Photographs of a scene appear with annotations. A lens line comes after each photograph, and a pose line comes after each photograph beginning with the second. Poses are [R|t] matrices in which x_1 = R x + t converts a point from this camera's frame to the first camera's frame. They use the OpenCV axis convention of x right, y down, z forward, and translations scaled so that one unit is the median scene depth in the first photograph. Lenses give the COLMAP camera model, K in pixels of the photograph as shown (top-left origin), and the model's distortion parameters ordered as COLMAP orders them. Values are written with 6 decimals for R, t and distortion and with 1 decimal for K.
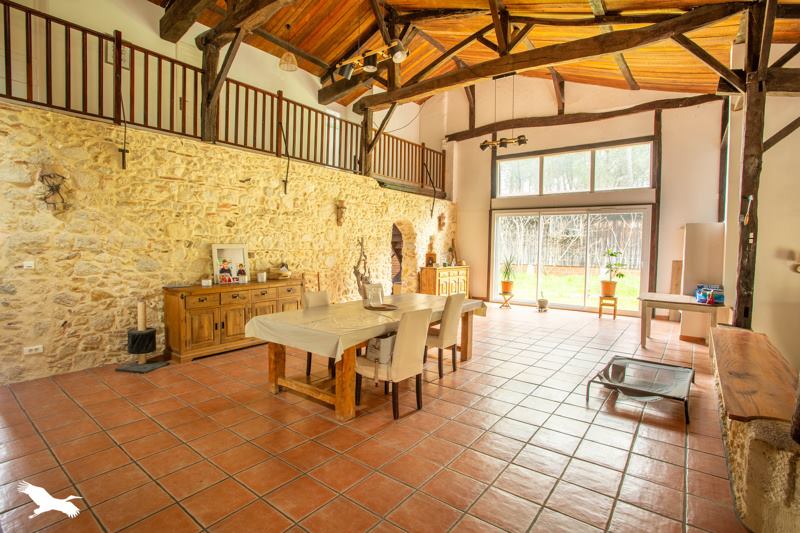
lens RADIAL K [[387.1, 0, 403.6], [0, 387.1, 260.9], [0, 0, 1]] dist [0.002794, 0.002431]
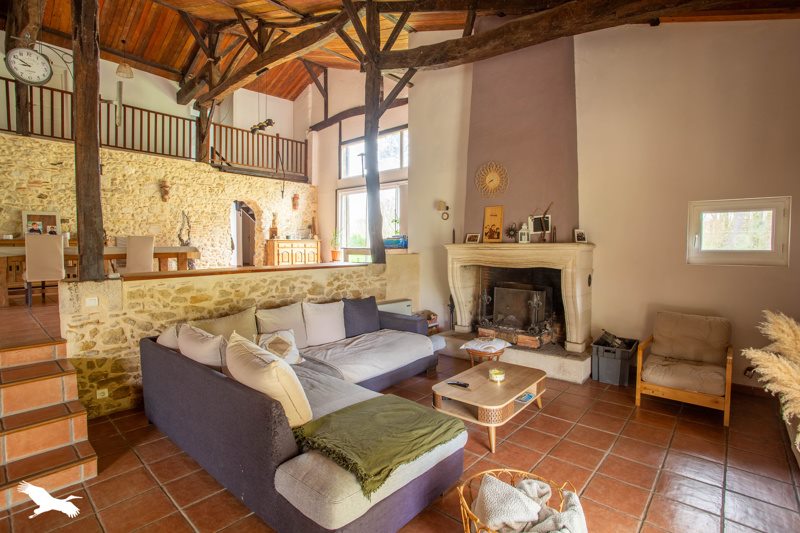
lens RADIAL K [[387.1, 0, 394.2], [0, 387.1, 267.1], [0, 0, 1]] dist [0.002794, 0.002431]
pose [[0.994027, -0.010479, -0.108635, 0.683834], [0.011656, 0.999880, 0.010210, 0.112718], [0.108515, -0.011415, 0.994029, -0.149085]]
